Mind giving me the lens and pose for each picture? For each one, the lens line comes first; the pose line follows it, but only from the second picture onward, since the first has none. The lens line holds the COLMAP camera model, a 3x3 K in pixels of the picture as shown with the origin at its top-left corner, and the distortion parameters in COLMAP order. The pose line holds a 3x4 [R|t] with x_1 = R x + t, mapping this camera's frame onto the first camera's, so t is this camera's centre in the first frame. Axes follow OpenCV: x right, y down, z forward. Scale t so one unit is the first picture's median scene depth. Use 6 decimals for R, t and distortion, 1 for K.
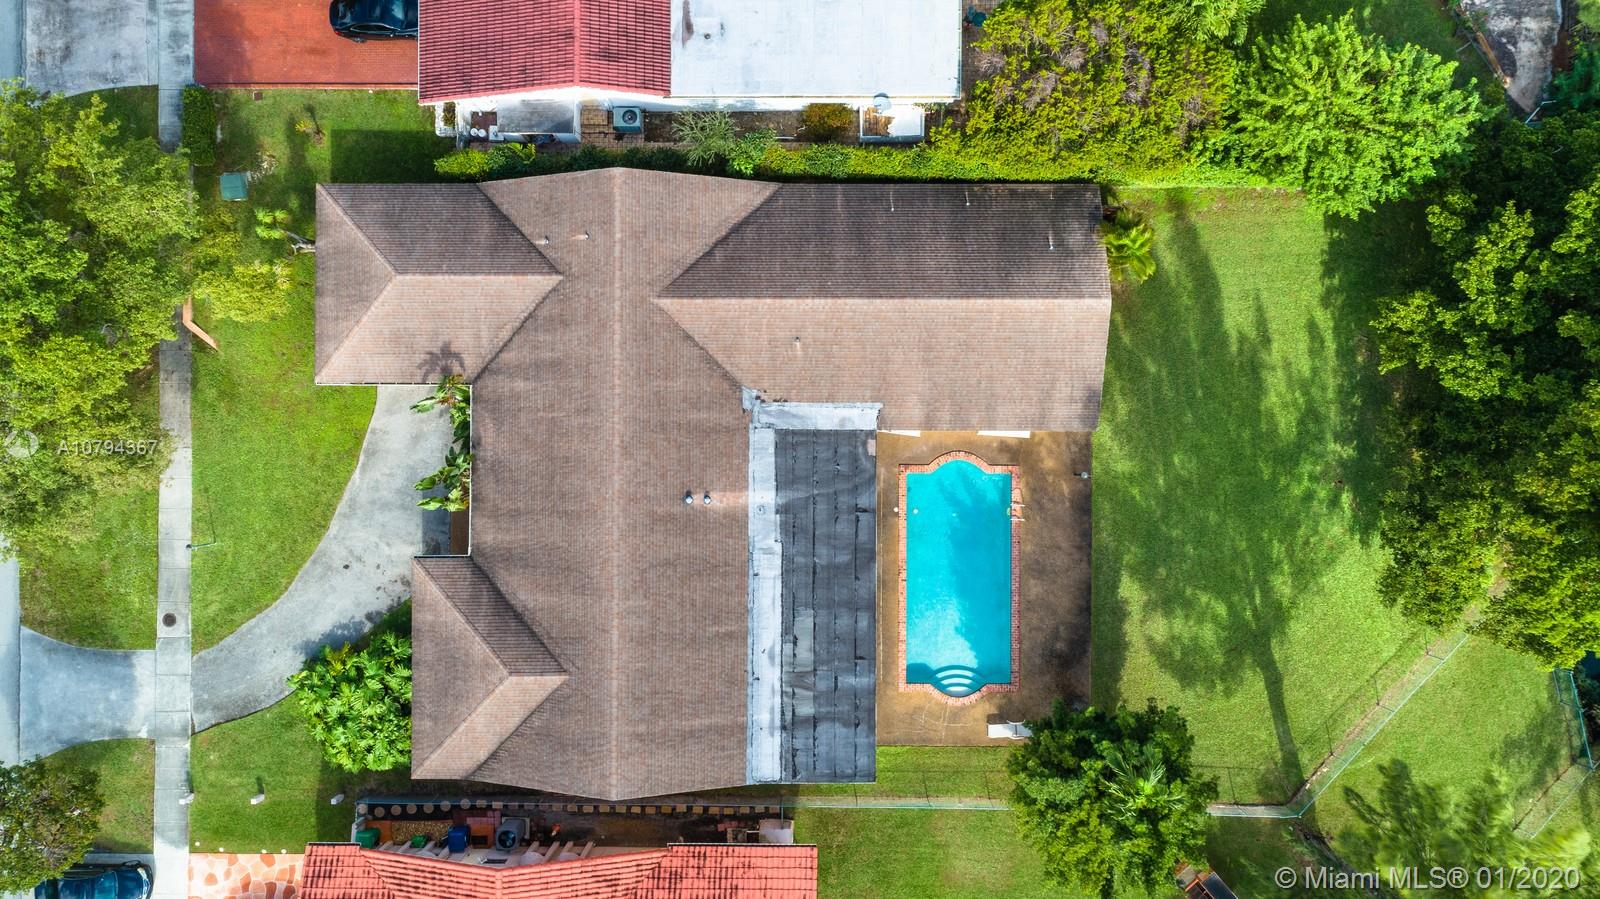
lens RADIAL K [[1107.1, 0, 799.9], [0, 1107.1, 449.6], [0, 0, 1]] dist [0.008181, 0.000247]
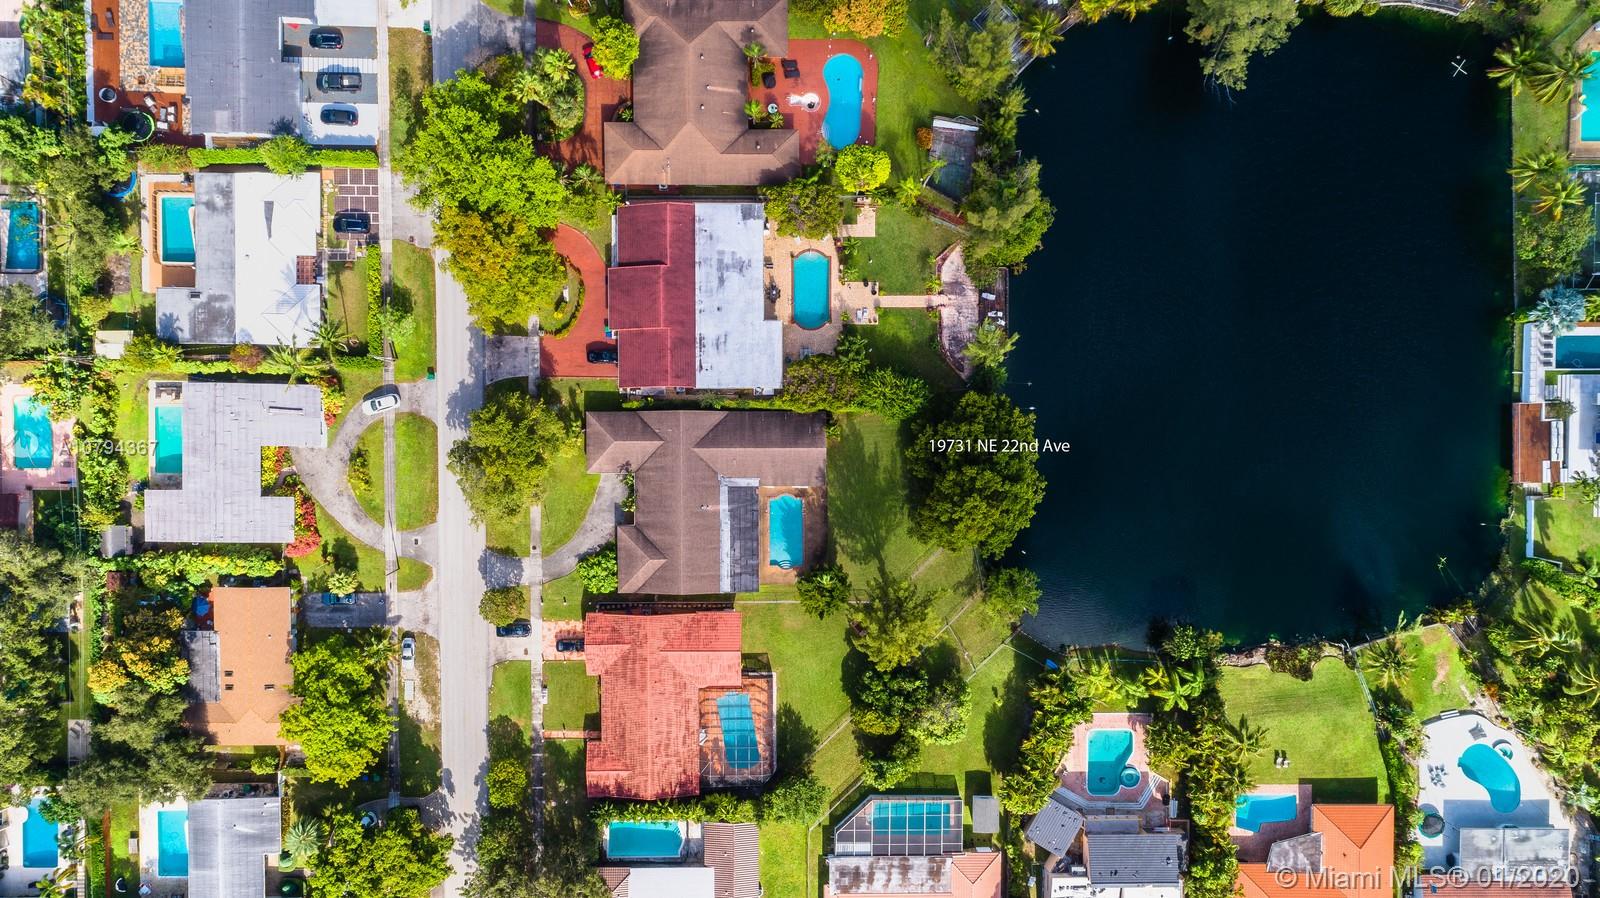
lens RADIAL K [[1107.1, 0, 811.6], [0, 1107.1, 506.6], [0, 0, 1]] dist [0.008181, 0.000247]
pose [[0.998183, -0.006984, 0.059854, 0.029030], [0.005747, 0.999767, 0.020811, -0.025087], [-0.059985, -0.020430, 0.997990, -2.312580]]
